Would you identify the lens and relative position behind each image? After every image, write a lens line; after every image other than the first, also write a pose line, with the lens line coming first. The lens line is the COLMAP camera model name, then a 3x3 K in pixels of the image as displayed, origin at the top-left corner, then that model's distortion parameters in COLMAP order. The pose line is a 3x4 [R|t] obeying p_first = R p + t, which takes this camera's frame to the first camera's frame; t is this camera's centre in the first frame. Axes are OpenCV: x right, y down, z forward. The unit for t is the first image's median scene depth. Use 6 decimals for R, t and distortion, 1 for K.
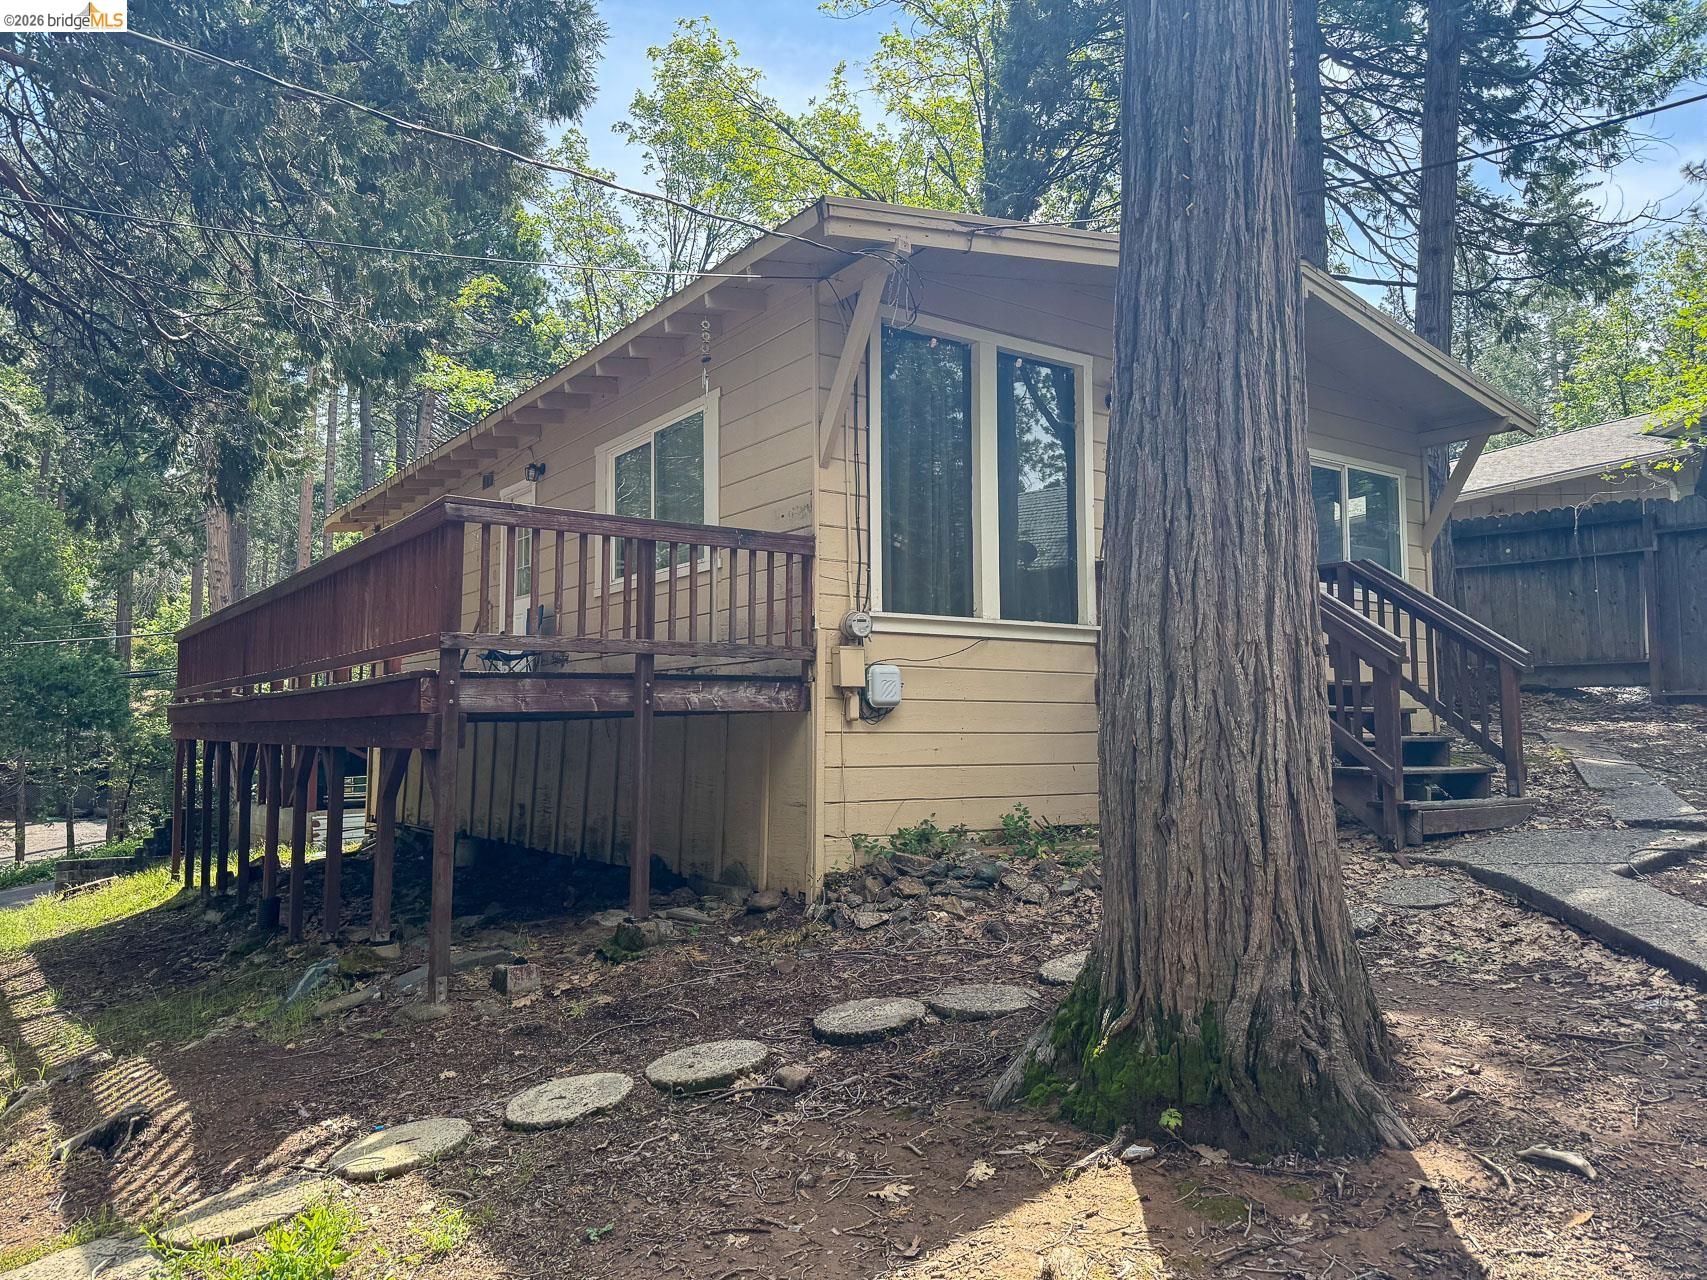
lens RADIAL K [[1221.7, 0, 852.9], [0, 1221.7, 634.3], [0, 0, 1]] dist [0.032649, -0.043382]
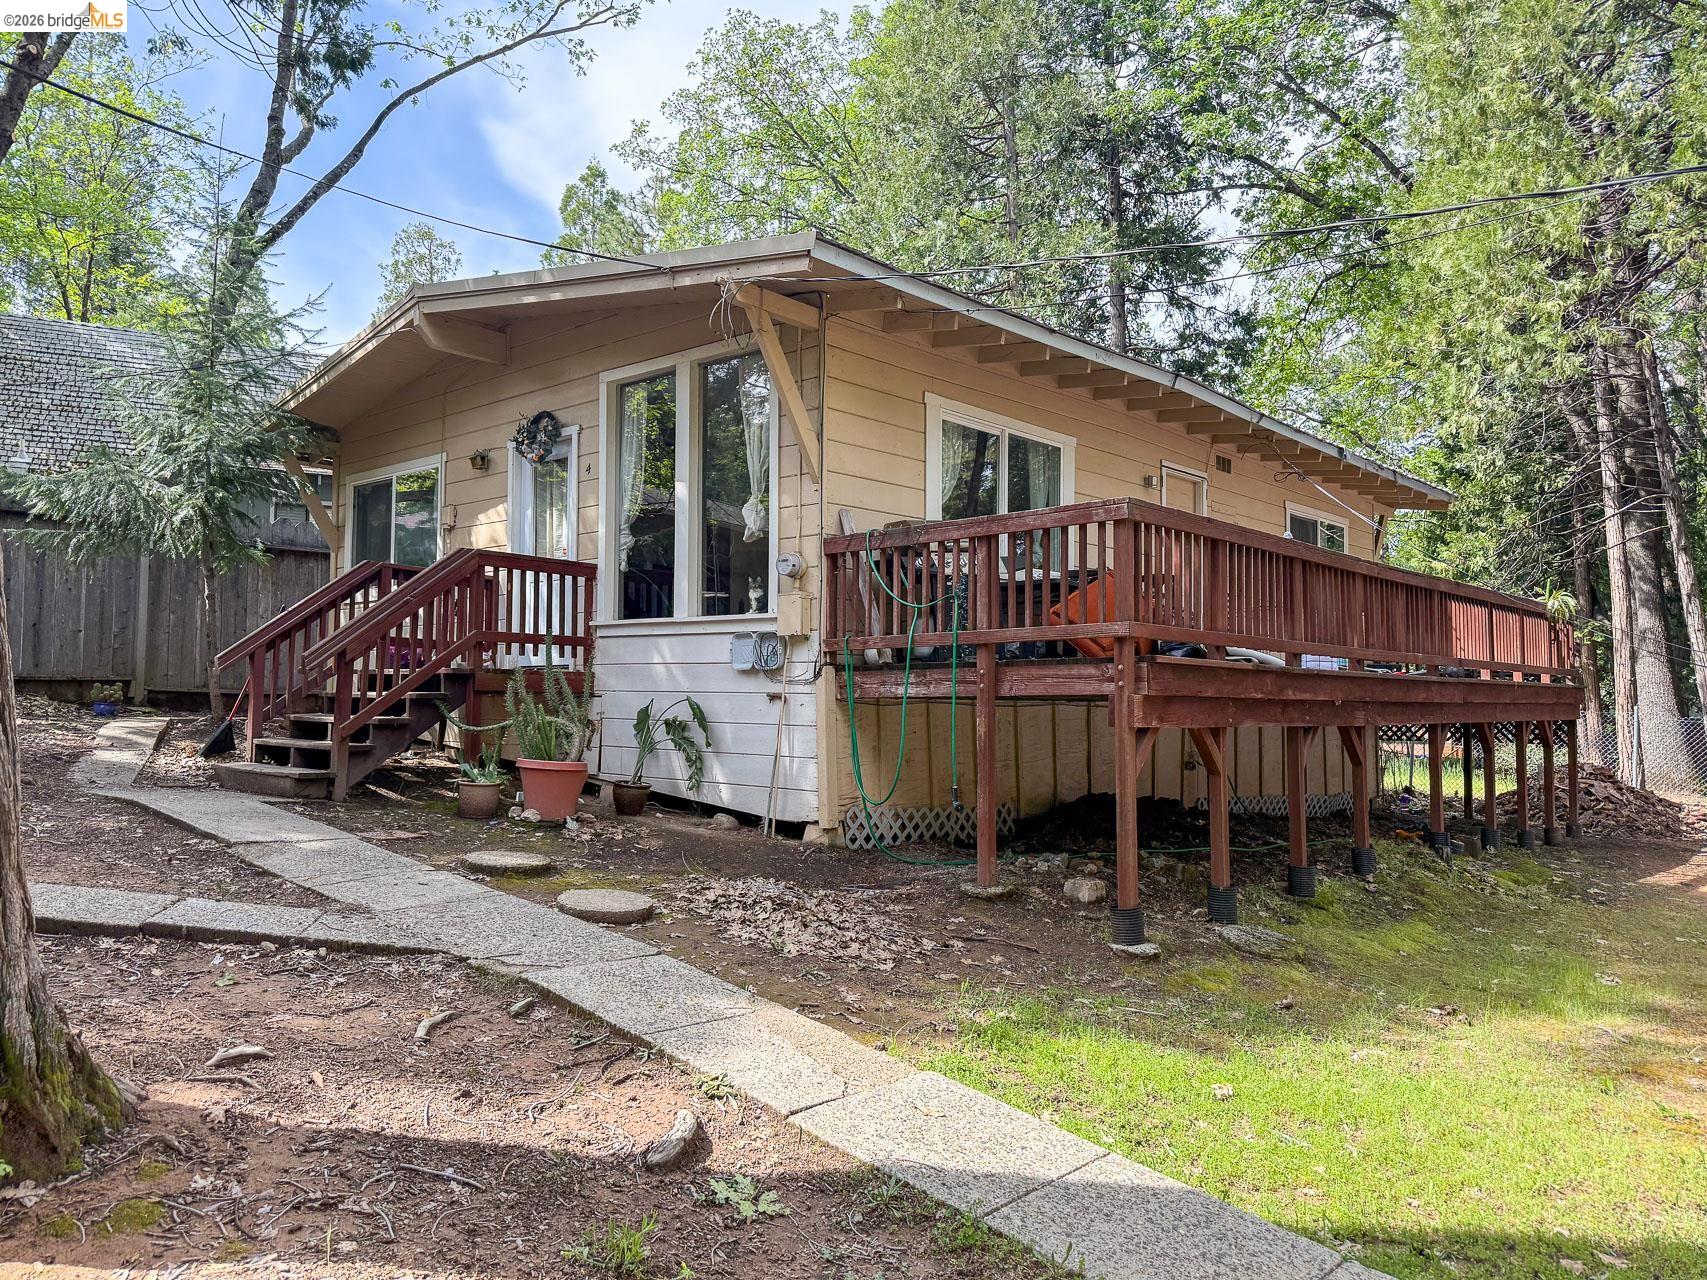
lens RADIAL K [[1221.7, 0, 852.6], [0, 1221.7, 643.5], [0, 0, 1]] dist [0.032649, -0.043382]
pose [[-0.201602, 0.042589, 0.978541, -0.702015], [-0.082961, 0.994722, -0.060385, 0.070903], [-0.975948, -0.093355, -0.197004, 0.729602]]
